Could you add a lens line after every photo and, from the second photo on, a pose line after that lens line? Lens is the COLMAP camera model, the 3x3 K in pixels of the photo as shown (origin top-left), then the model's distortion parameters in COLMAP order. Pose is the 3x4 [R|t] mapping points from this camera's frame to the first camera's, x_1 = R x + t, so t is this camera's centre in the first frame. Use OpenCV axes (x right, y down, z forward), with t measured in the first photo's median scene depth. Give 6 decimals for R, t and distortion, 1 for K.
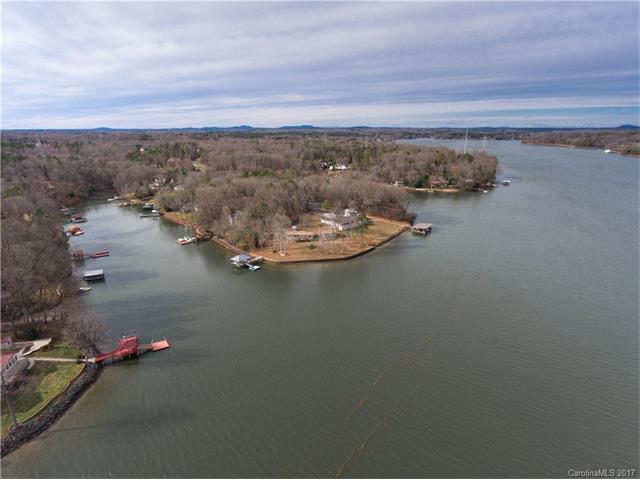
lens RADIAL K [[375.5, 0, 322.3], [0, 375.5, 237.5], [0, 0, 1]] dist [0.000241, 0.000479]
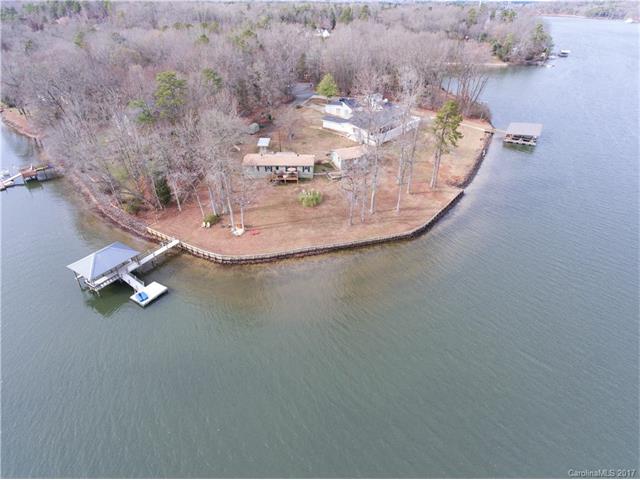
lens RADIAL K [[375.5, 0, 322.3], [0, 375.5, 237.5], [0, 0, 1]] dist [0.000241, 0.000479]
pose [[0.996102, -0.043298, 0.076850, -0.050350], [0.020652, 0.961499, 0.274031, -0.041289], [-0.085756, -0.271375, 0.958646, 0.610068]]
